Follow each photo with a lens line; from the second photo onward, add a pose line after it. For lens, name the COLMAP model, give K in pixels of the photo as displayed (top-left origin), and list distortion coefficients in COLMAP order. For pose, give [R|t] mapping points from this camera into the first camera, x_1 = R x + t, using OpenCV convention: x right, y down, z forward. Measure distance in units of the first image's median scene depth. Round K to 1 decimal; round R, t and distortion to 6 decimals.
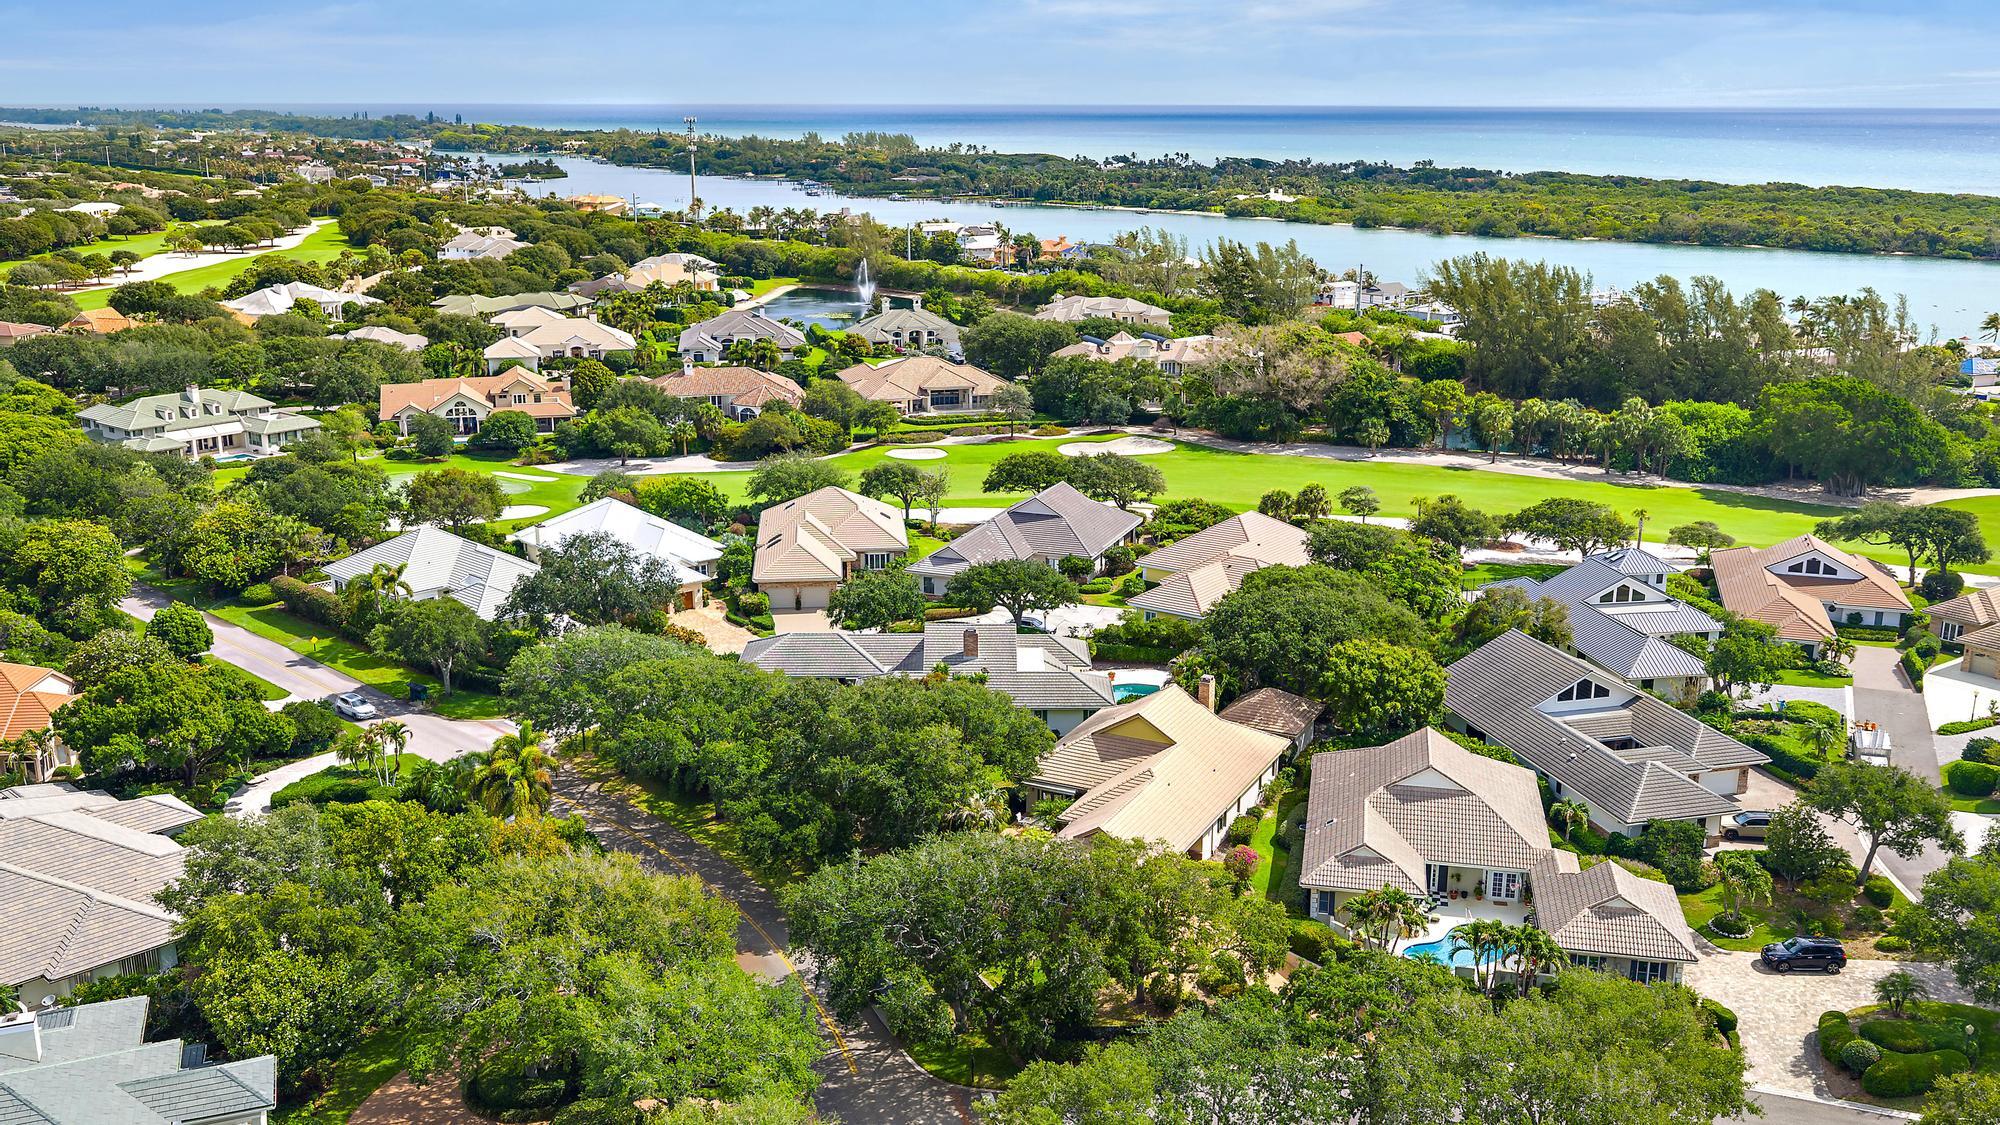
lens RADIAL K [[1733.2, 0, 1000.0], [0, 1733.2, 562.5], [0, 0, 1]] dist [0.007963, 0.004507]
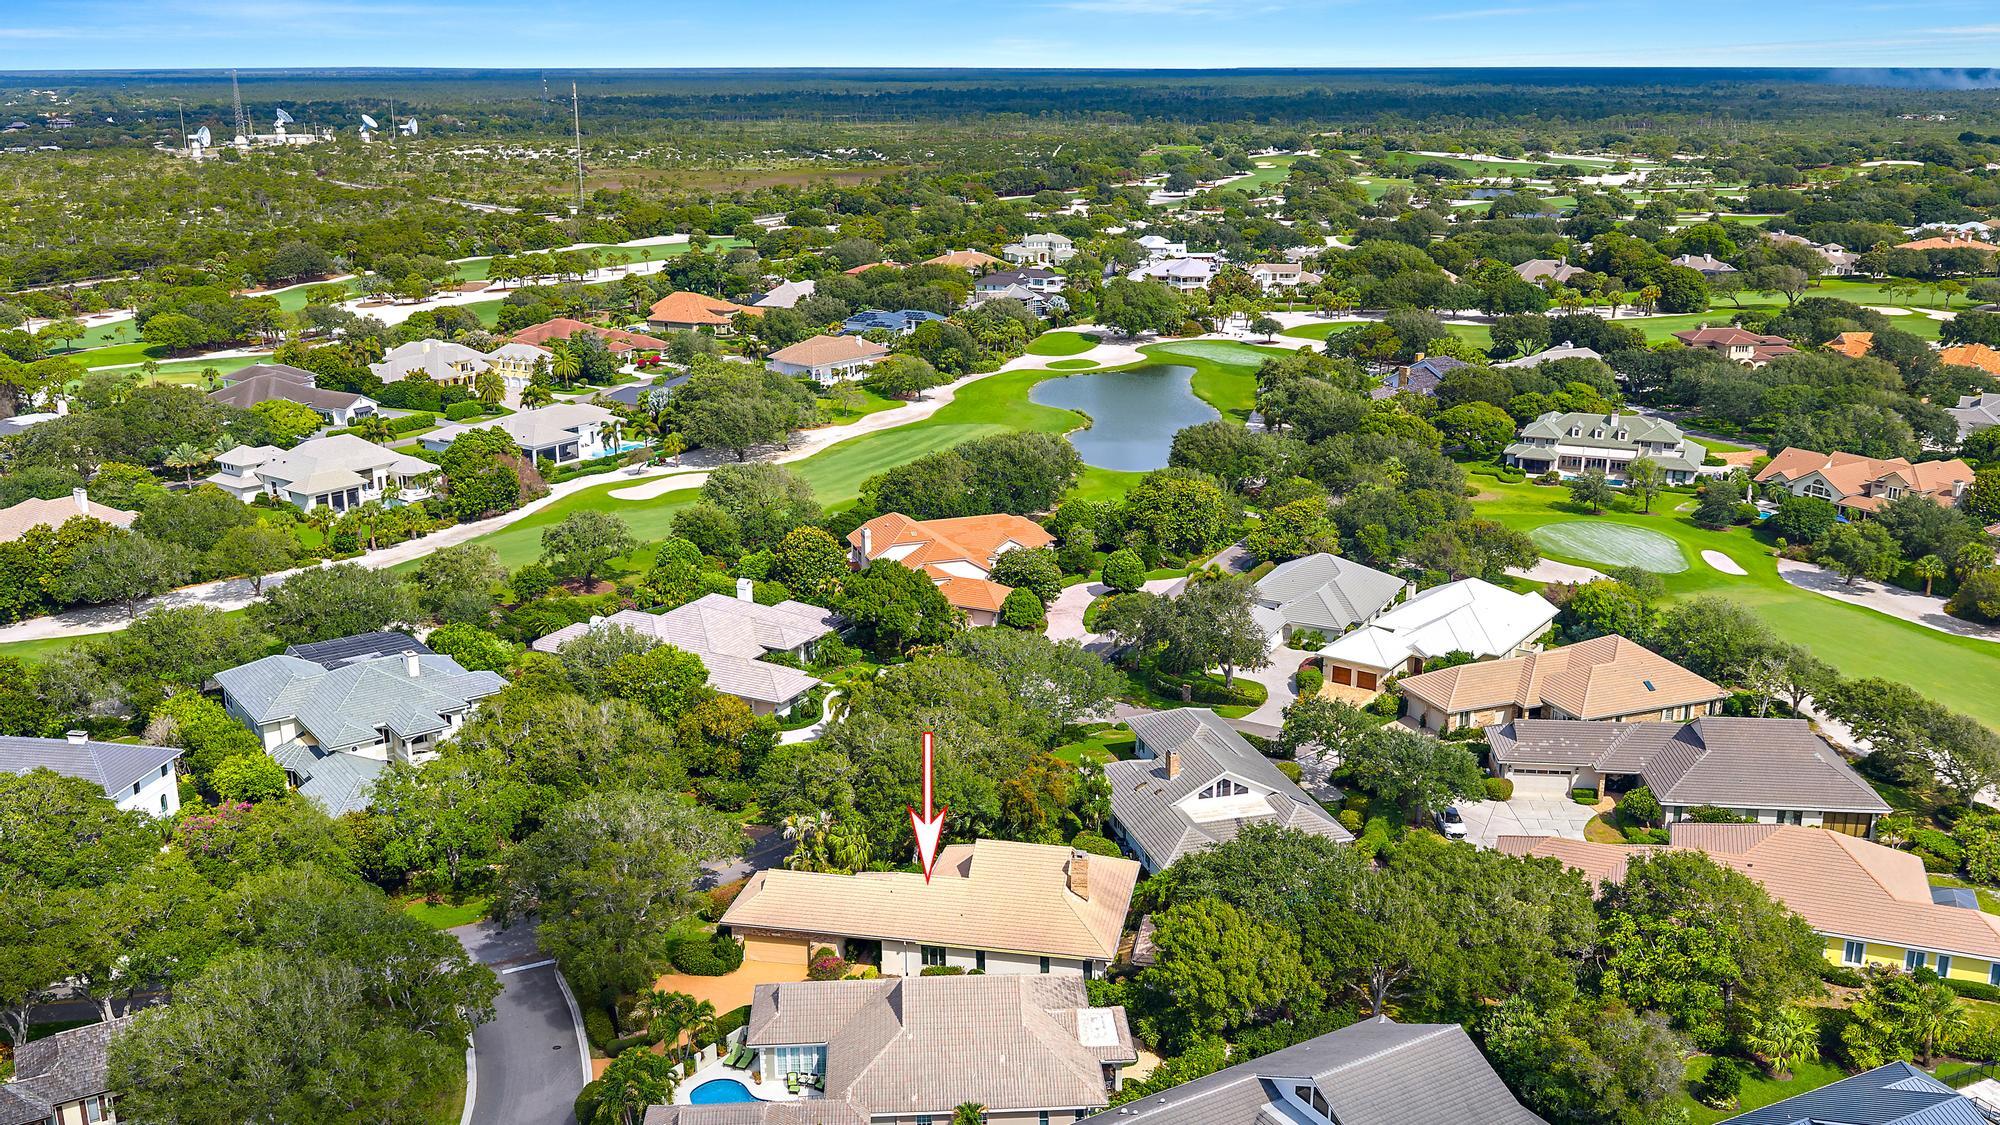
lens RADIAL K [[1733.2, 0, 1000.0], [0, 1733.2, 562.5], [0, 0, 1]] dist [0.007963, 0.004507]
pose [[0.310929, 0.268438, -0.911737, 0.435204], [-0.232639, 0.951600, 0.200838, -0.136671], [0.921522, 0.149659, 0.358330, 0.247362]]
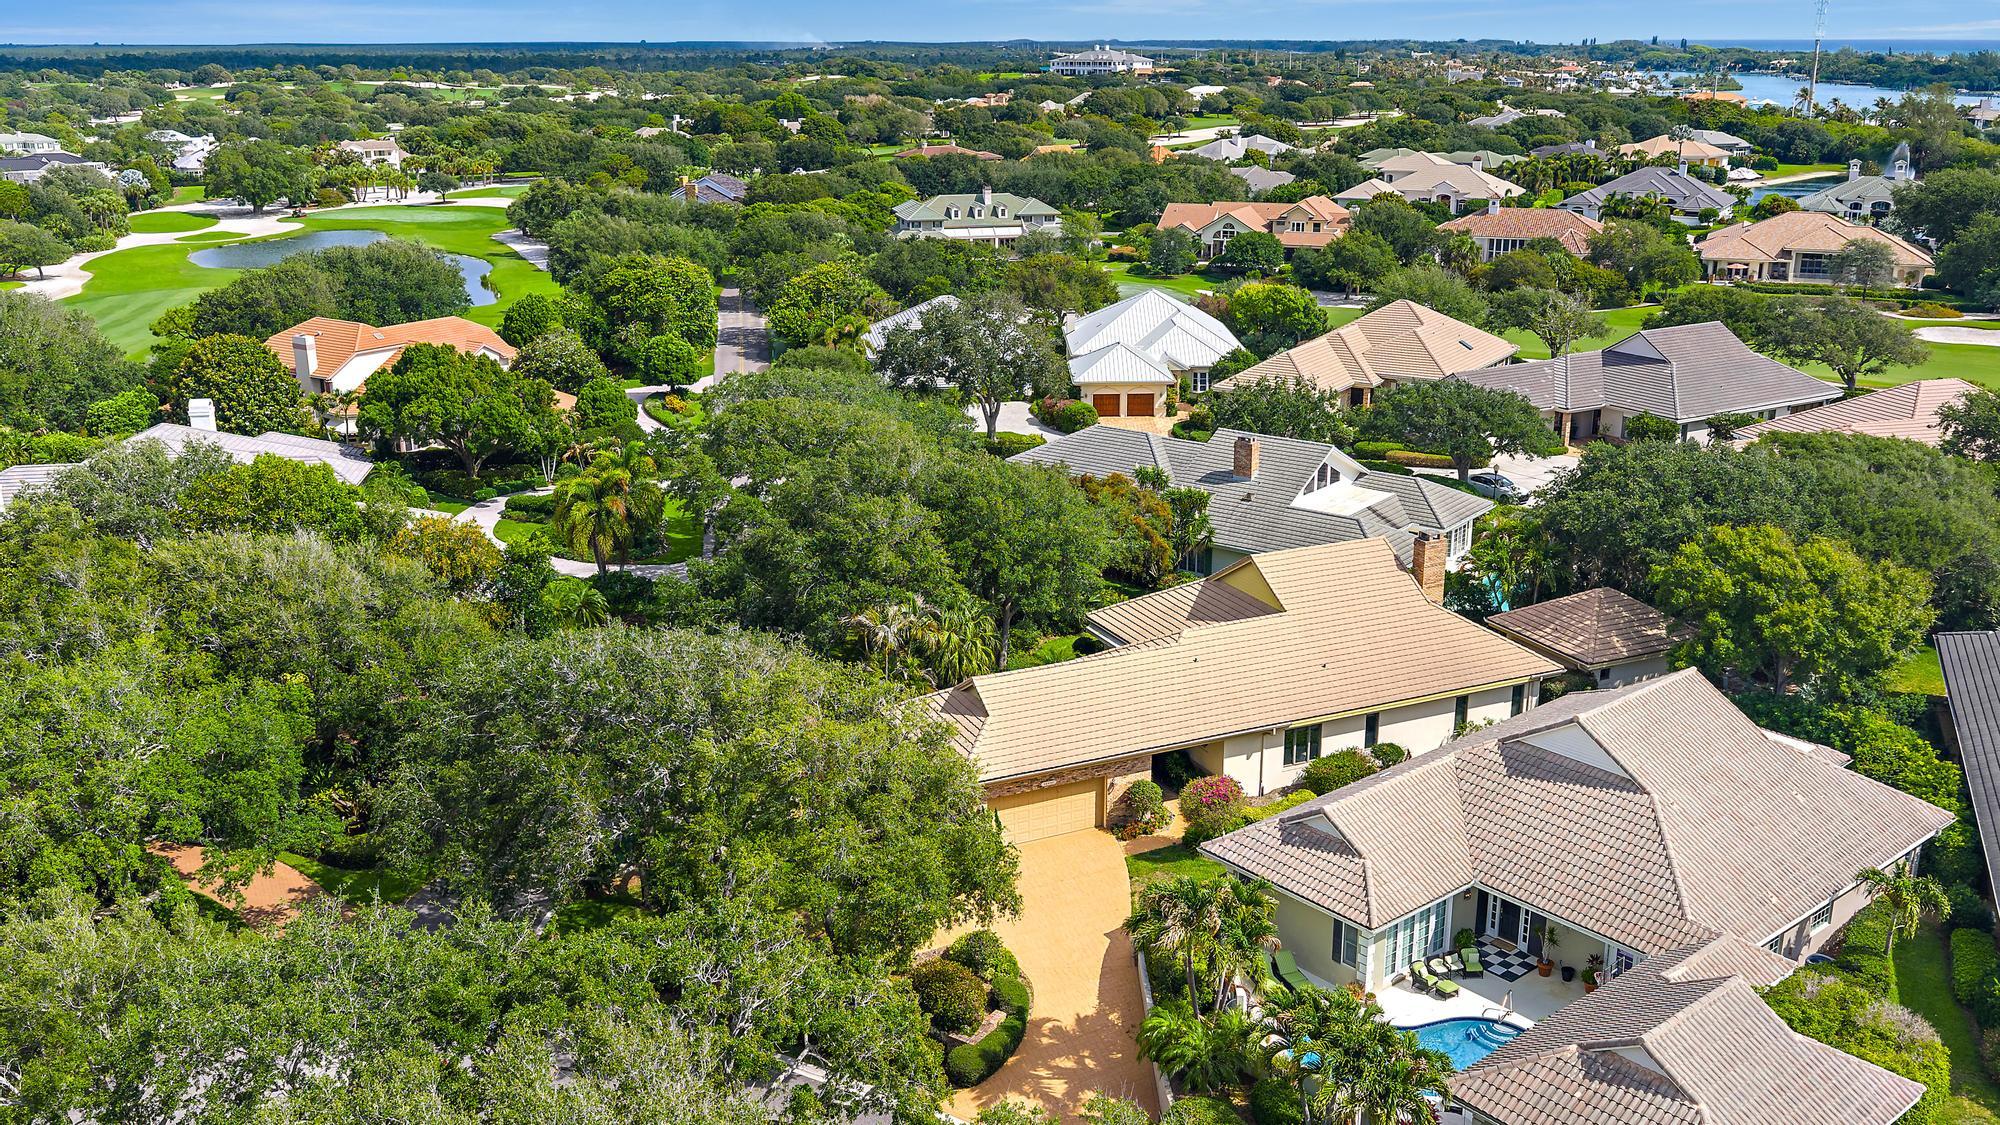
lens RADIAL K [[1733.2, 0, 1000.0], [0, 1733.2, 562.5], [0, 0, 1]] dist [0.007963, 0.004507]
pose [[0.811626, 0.171660, -0.558387, 0.138733], [-0.142944, 0.985153, 0.095084, 0.015747], [0.566418, 0.002645, 0.824114, 0.166623]]
